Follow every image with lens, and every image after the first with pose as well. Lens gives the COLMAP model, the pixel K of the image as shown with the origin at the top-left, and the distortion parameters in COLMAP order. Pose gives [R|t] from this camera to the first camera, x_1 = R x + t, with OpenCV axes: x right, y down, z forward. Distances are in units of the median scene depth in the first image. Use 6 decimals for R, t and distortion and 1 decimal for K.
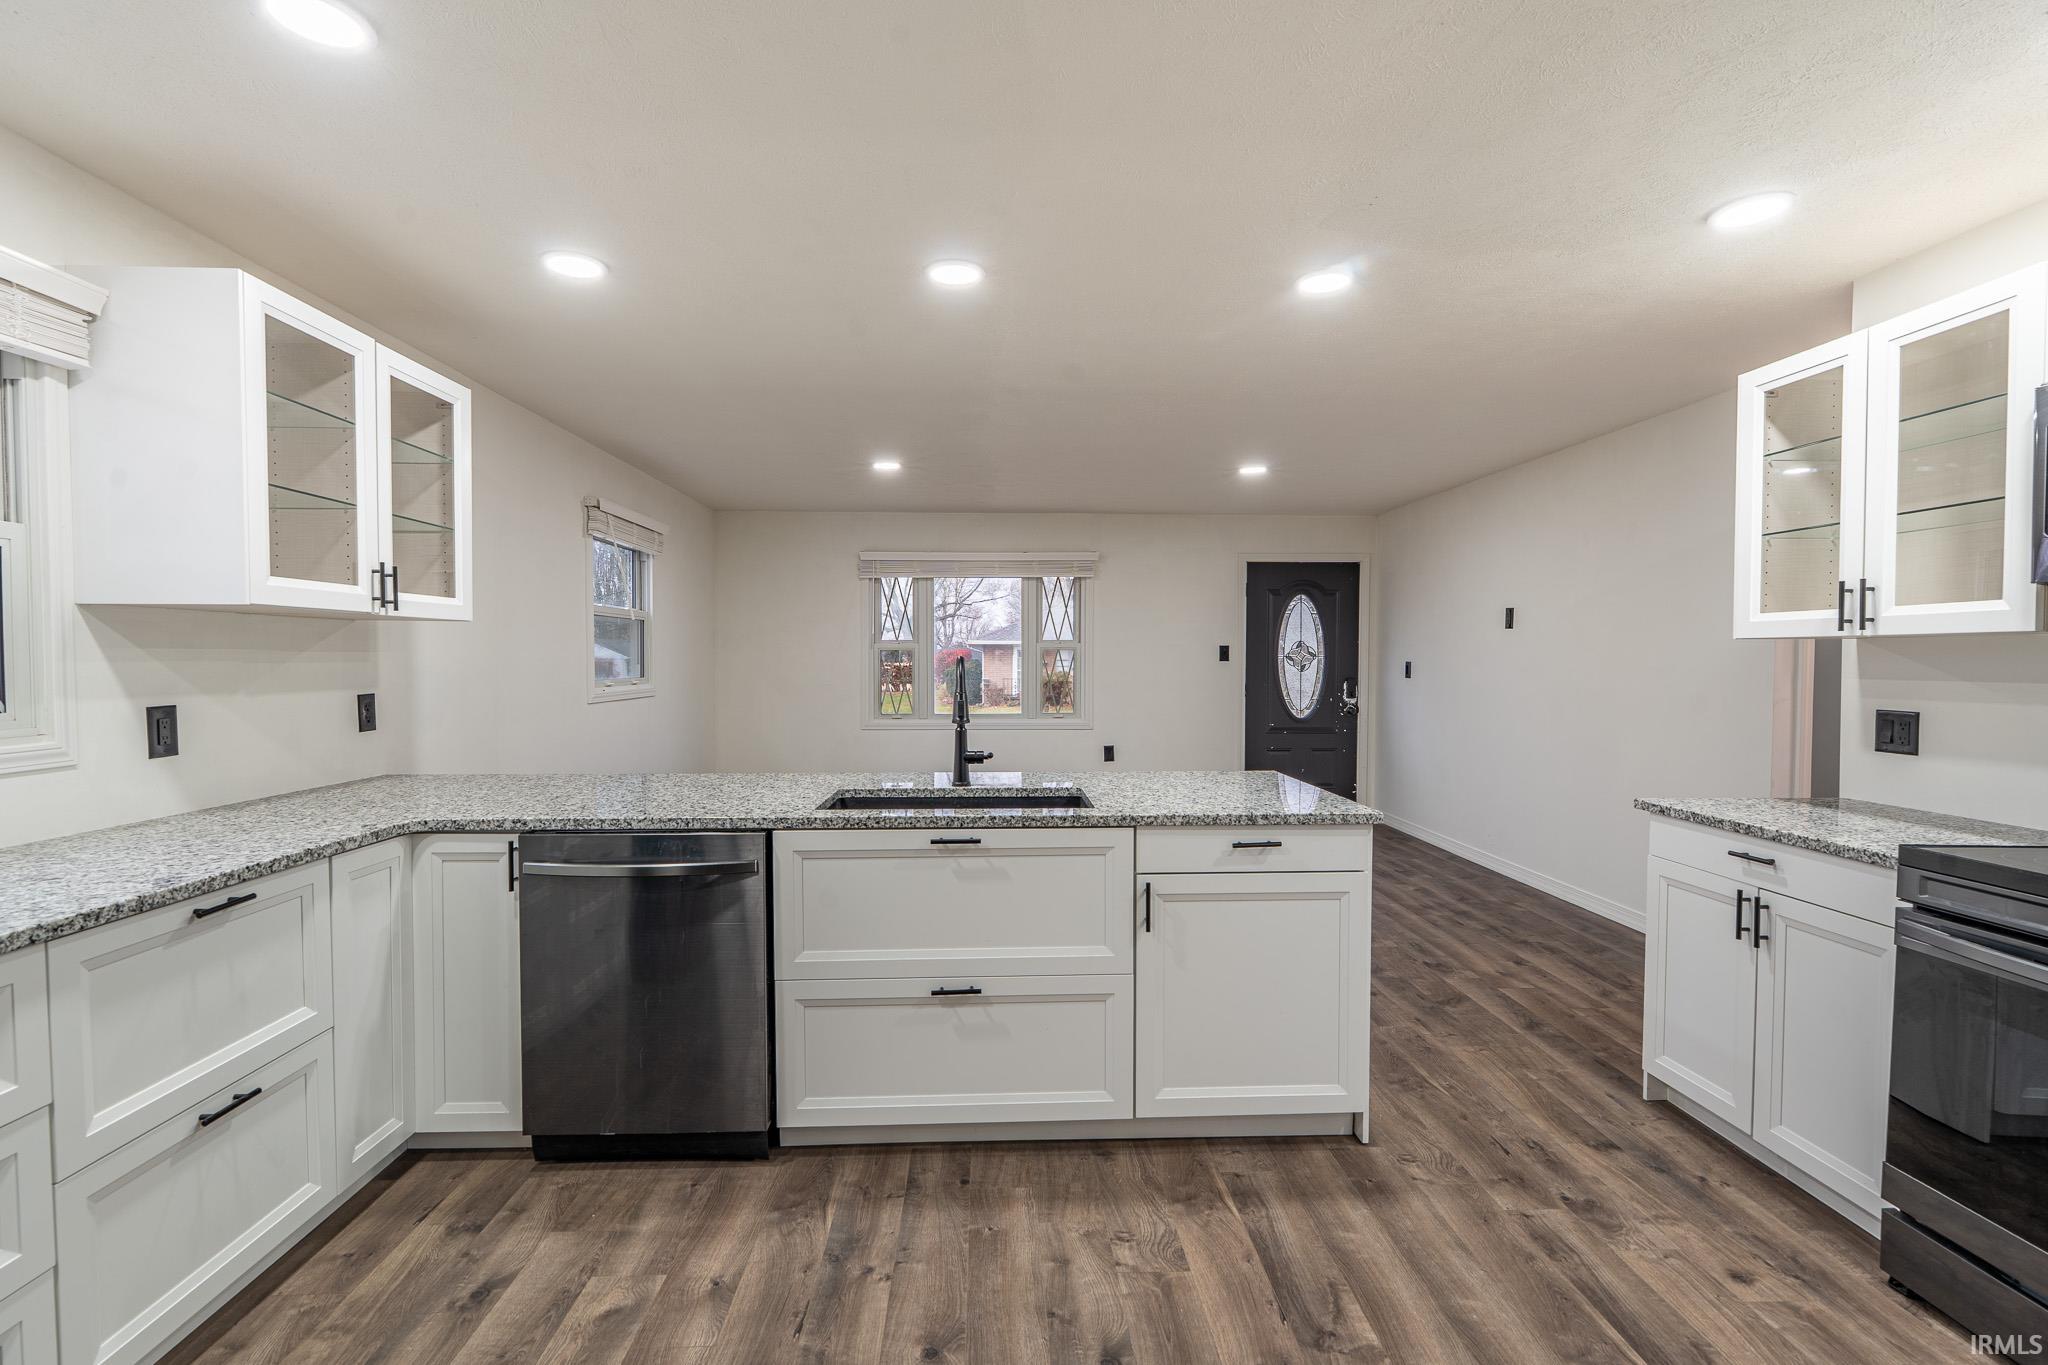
lens RADIAL K [[920.3, 0, 1026.0], [0, 920.3, 686.2], [0, 0, 1]] dist [-0.006815, 0.002677]
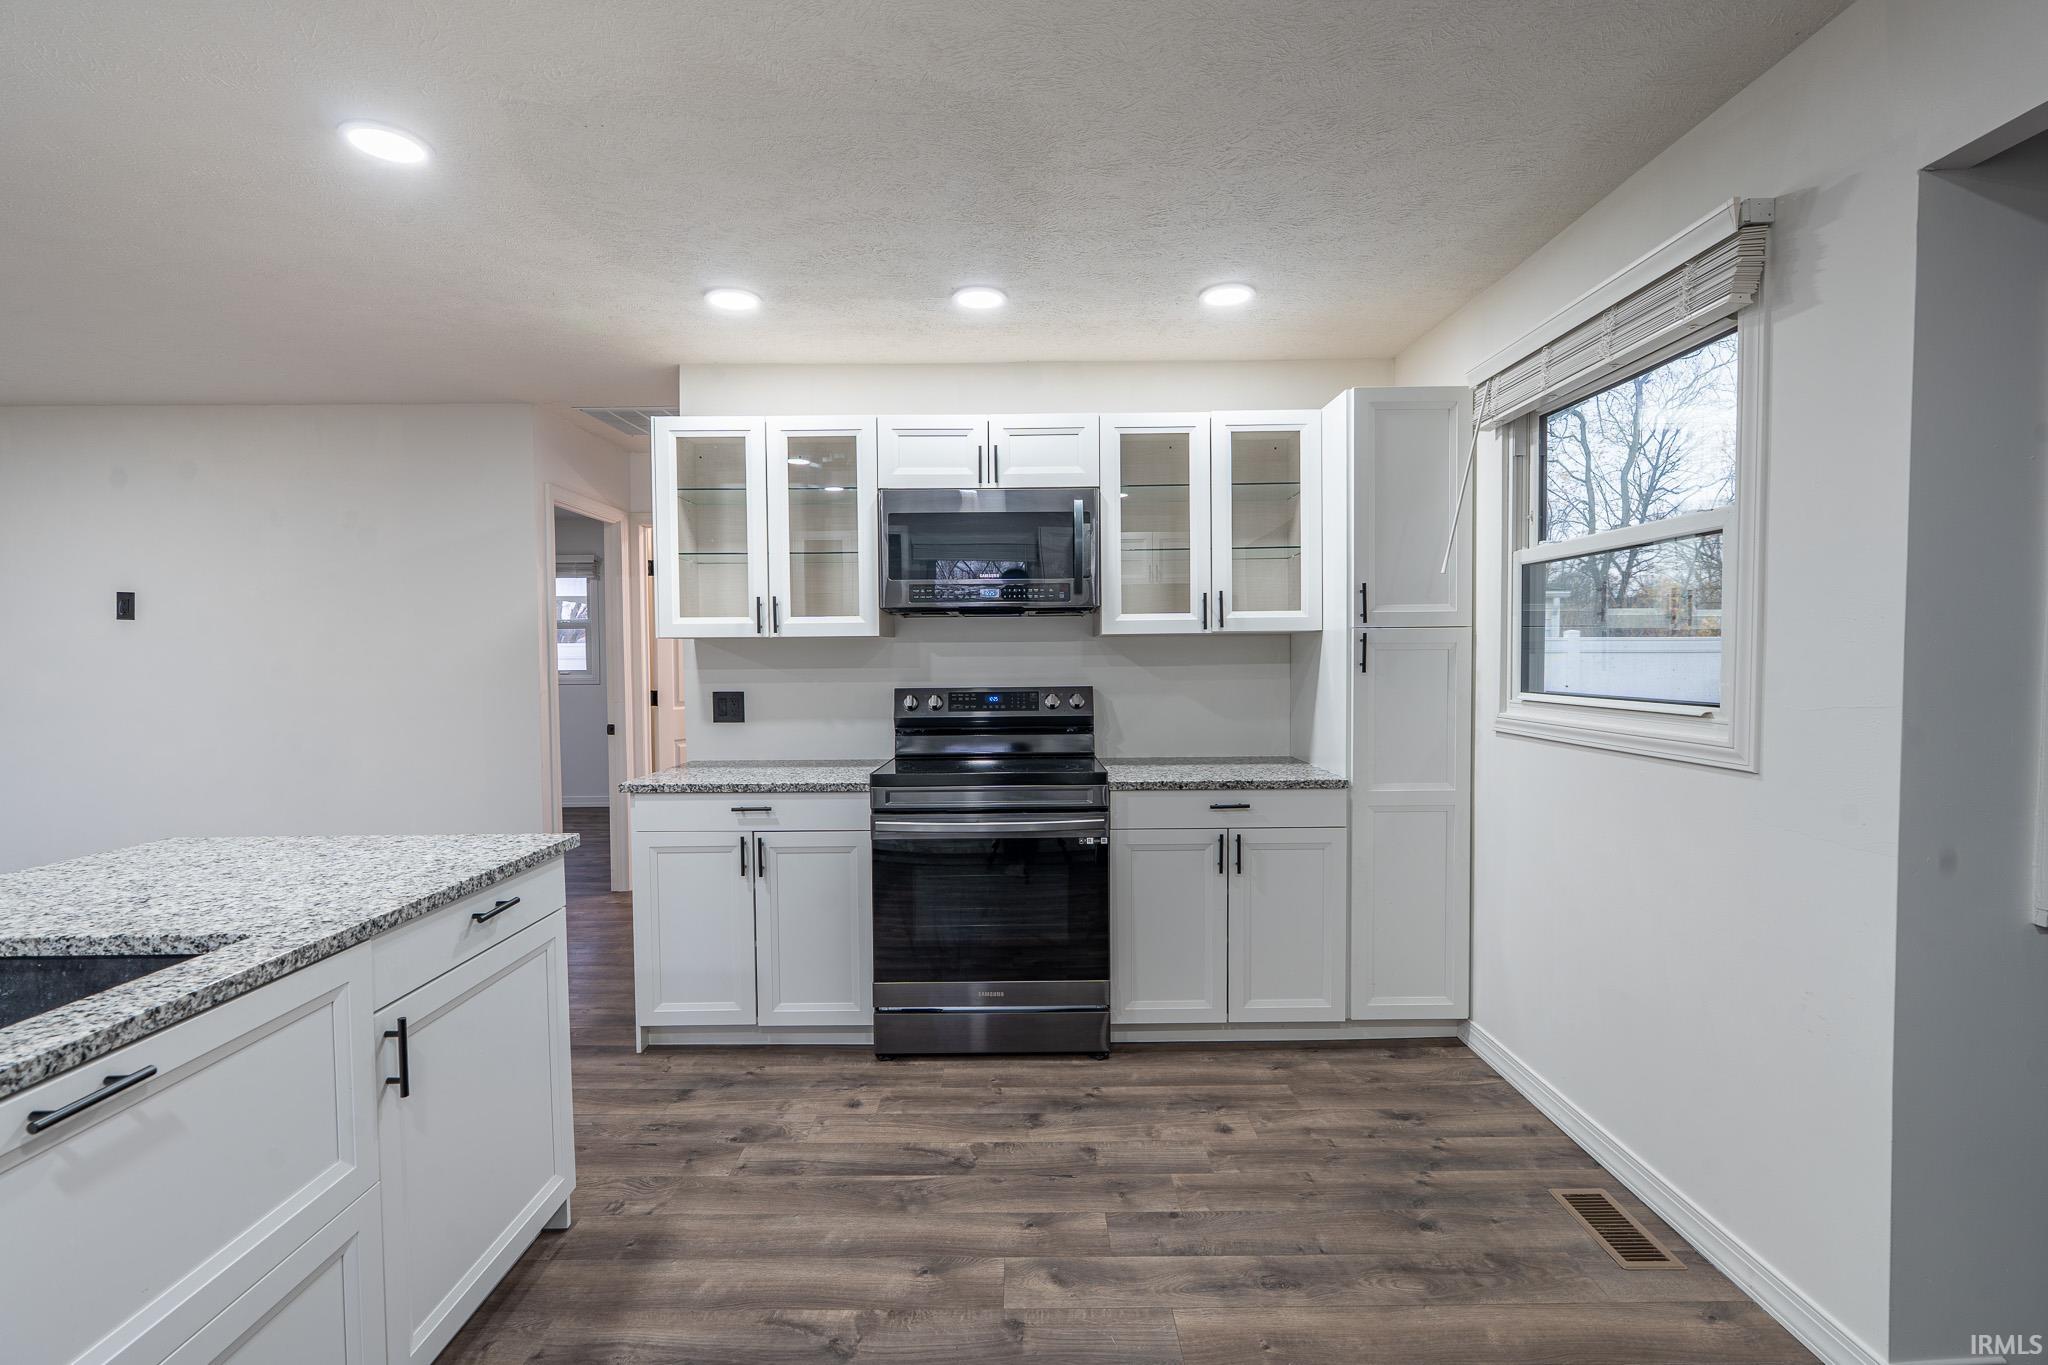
lens RADIAL K [[920.3, 0, 1023.8], [0, 920.3, 683.9], [0, 0, 1]] dist [-0.006815, 0.002677]
pose [[0.038784, -0.034641, 0.998647, -0.466322], [0.038723, 0.998700, 0.033139, -0.015288], [-0.998497, 0.037385, 0.040075, 0.555826]]
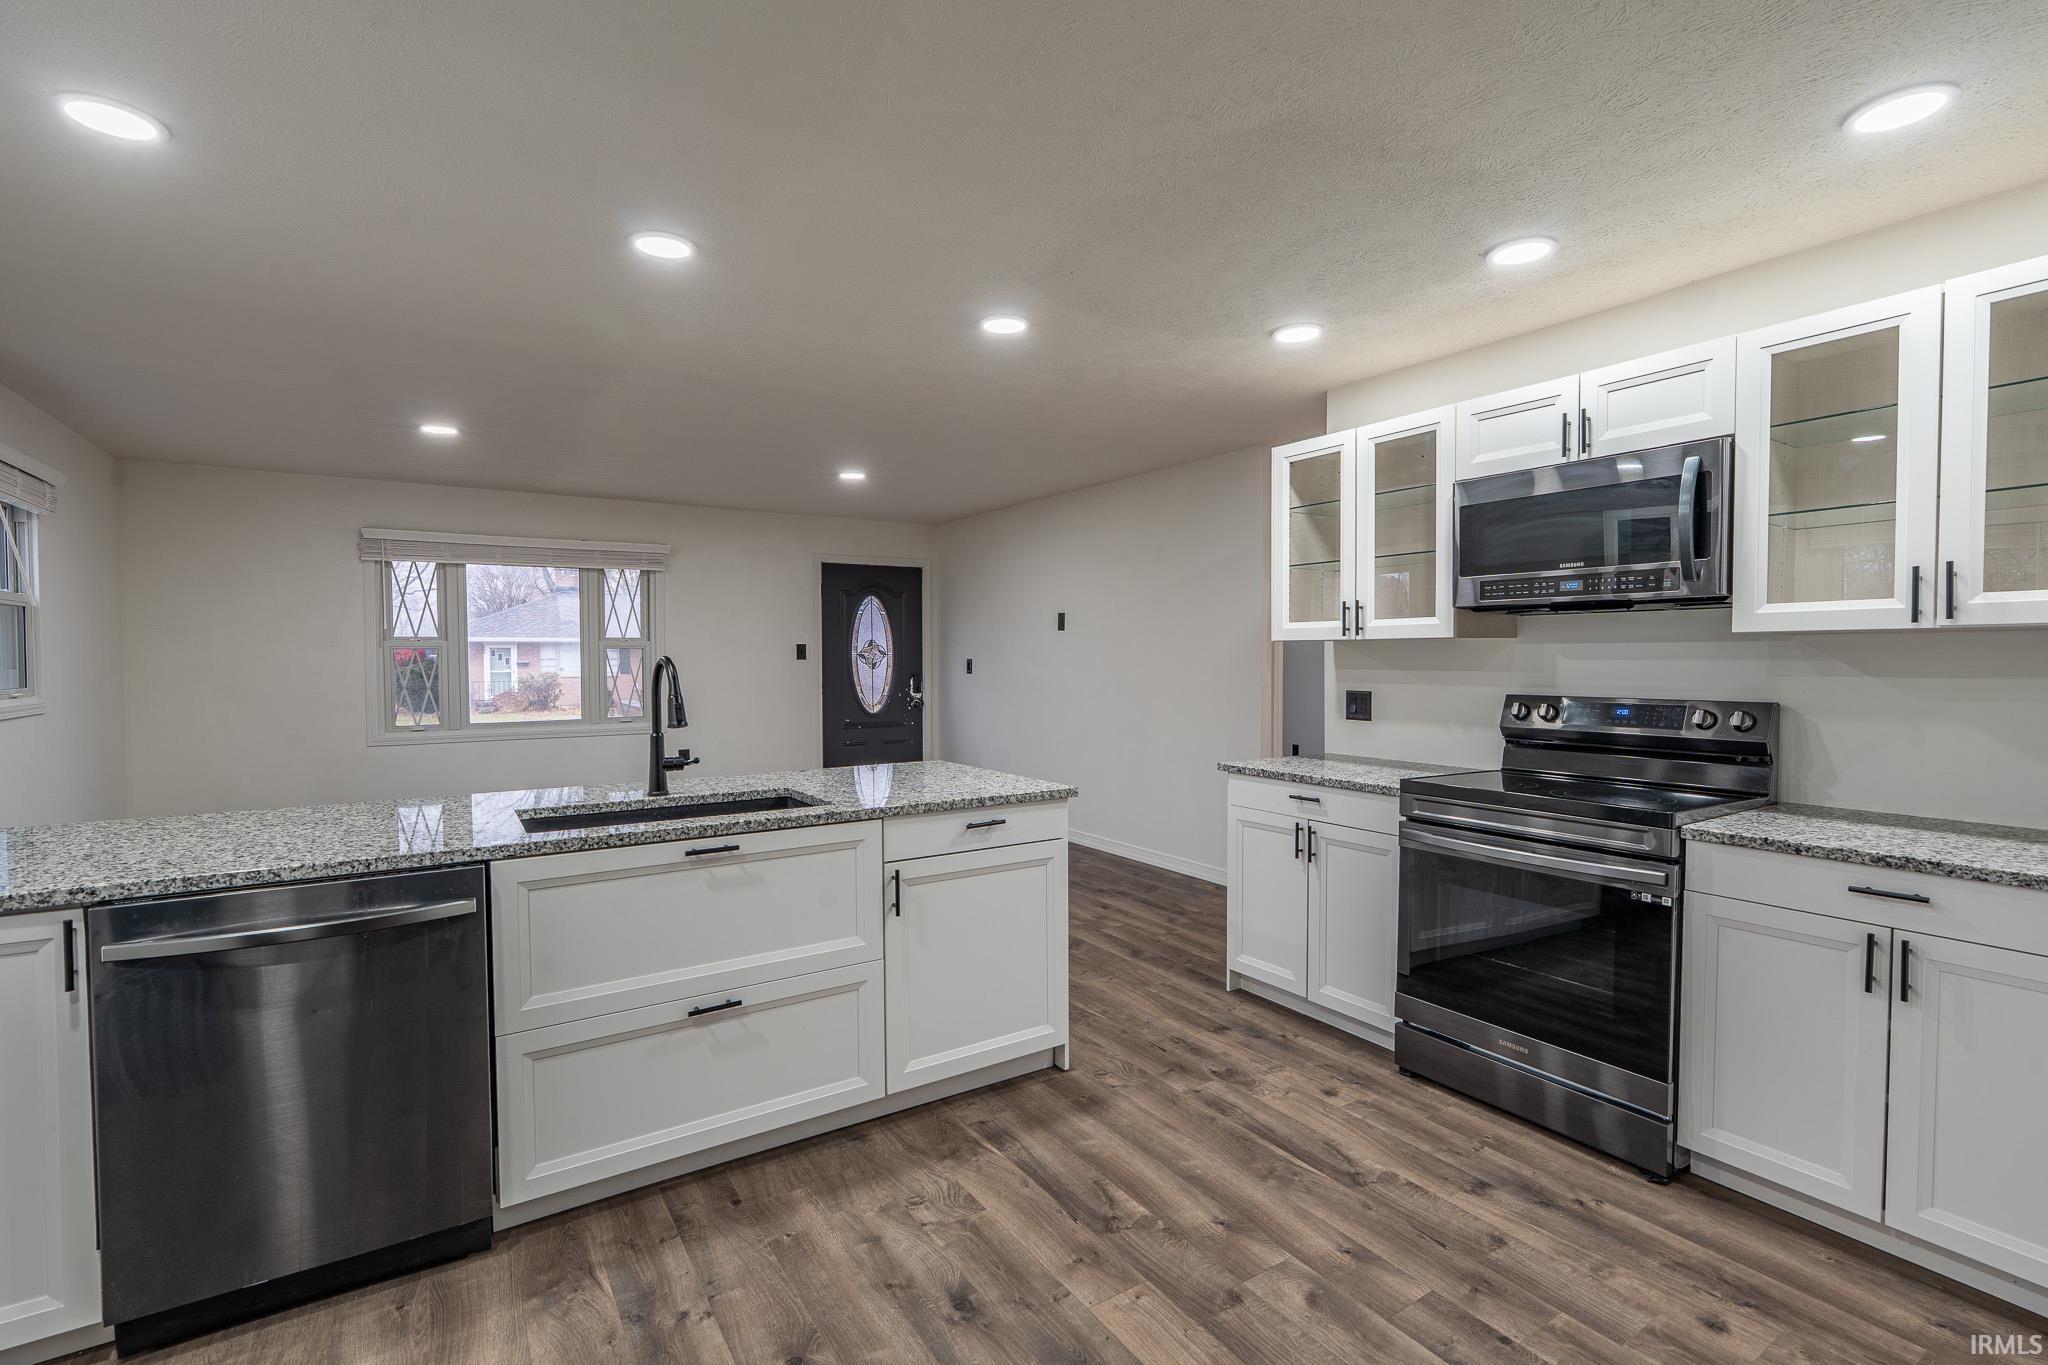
lens RADIAL K [[920.3, 0, 1026.4], [0, 920.3, 683.3], [0, 0, 1]] dist [-0.006815, 0.002677]
pose [[0.859392, -0.019303, 0.510952, -0.279623], [0.019801, 0.999794, 0.004467, -0.002422], [-0.510933, 0.006278, 0.859598, 0.013736]]
